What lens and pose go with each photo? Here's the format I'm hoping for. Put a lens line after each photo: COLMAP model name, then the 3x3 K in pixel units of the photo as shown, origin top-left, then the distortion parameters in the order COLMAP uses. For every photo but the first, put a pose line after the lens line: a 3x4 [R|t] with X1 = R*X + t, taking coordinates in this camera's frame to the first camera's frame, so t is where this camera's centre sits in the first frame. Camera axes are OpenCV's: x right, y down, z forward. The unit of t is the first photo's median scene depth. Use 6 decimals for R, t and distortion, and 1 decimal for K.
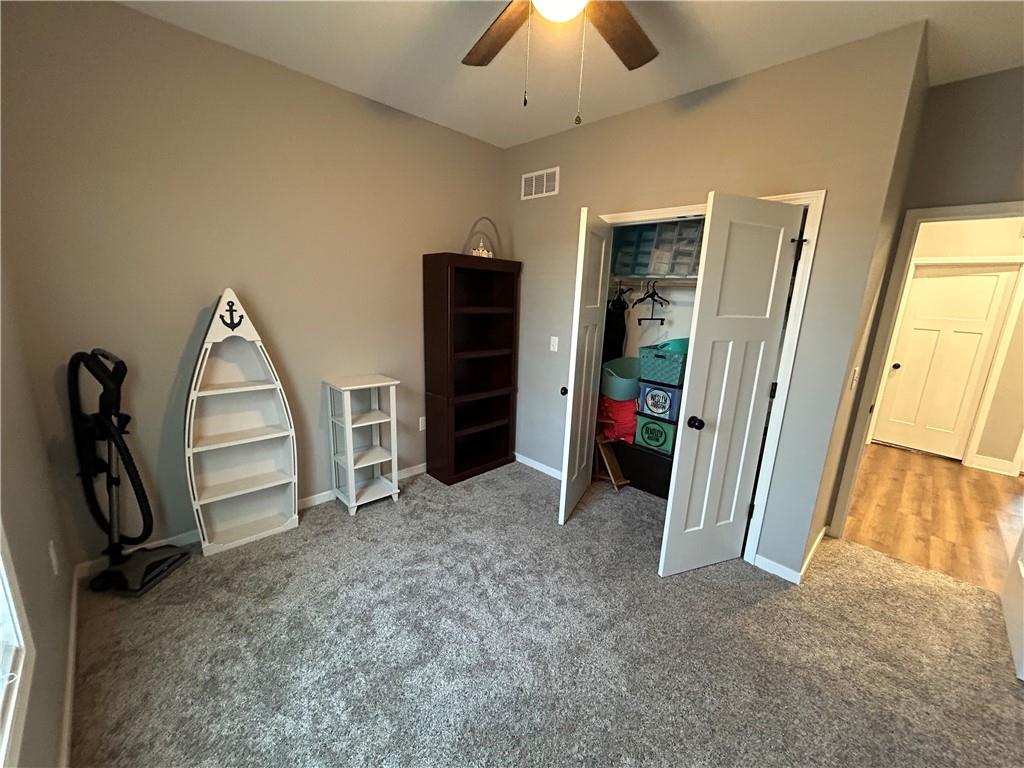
lens RADIAL K [[411.7, 0, 512.7], [0, 411.7, 384.5], [0, 0, 1]] dist [-0.004399, 0.001368]
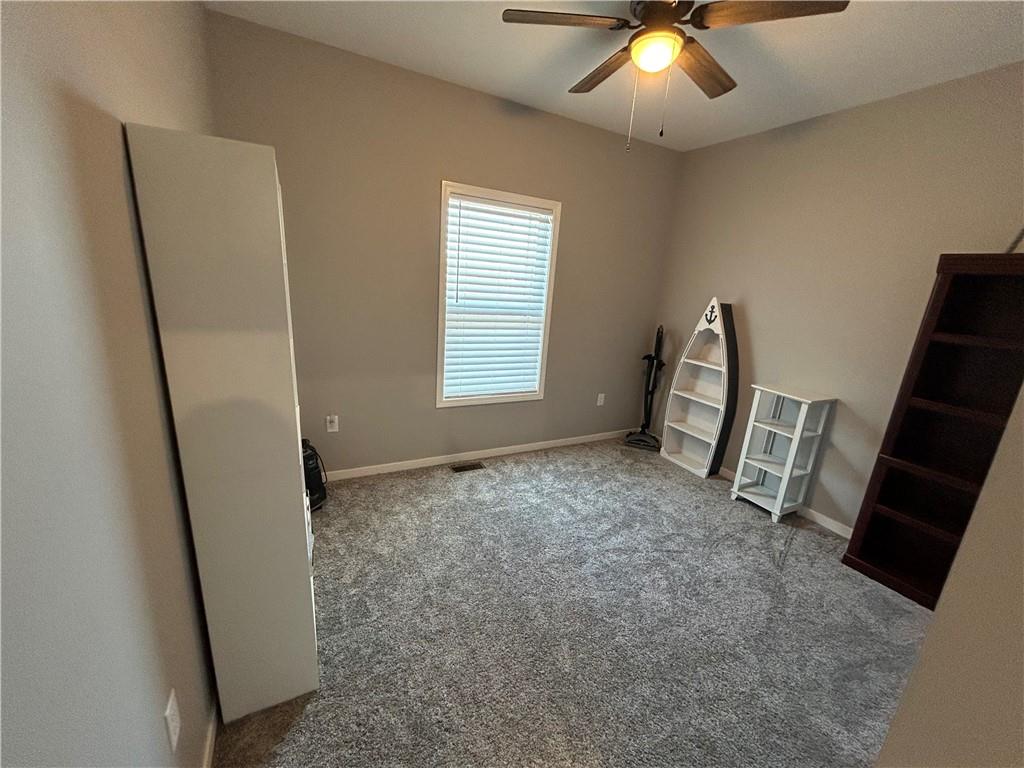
lens RADIAL K [[411.7, 0, 514.3], [0, 411.7, 384.7], [0, 0, 1]] dist [-0.004399, 0.001368]
pose [[-0.280539, 0.176215, -0.943529, 0.972119], [-0.292783, 0.920445, 0.258957, -0.107631], [0.914098, 0.348896, -0.206628, 0.718727]]
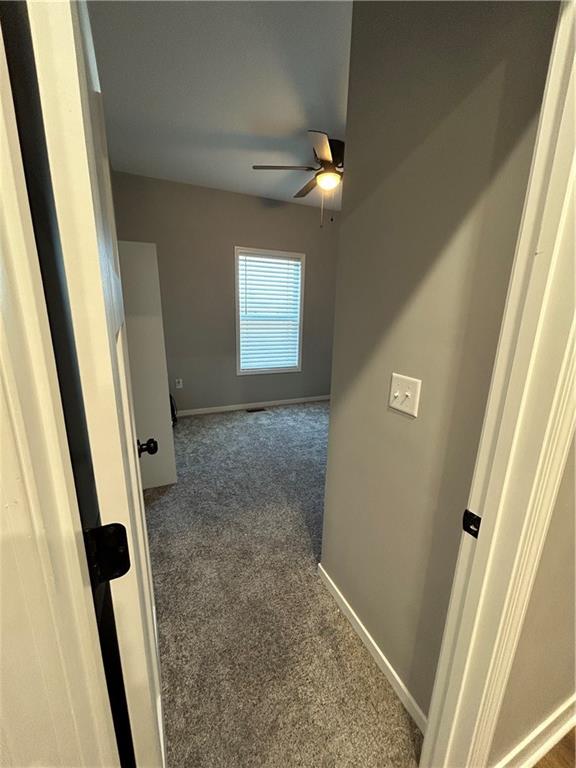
lens RADIAL K [[308.8, 0, 287.0], [0, 308.8, 386.3], [0, 0, 1]] dist [-0.004399, 0.001368]
pose [[-0.343931, 0.175448, -0.922458, 1.344162], [-0.245247, 0.931506, 0.268608, -0.100294], [0.906402, 0.318613, -0.277346, 1.019014]]
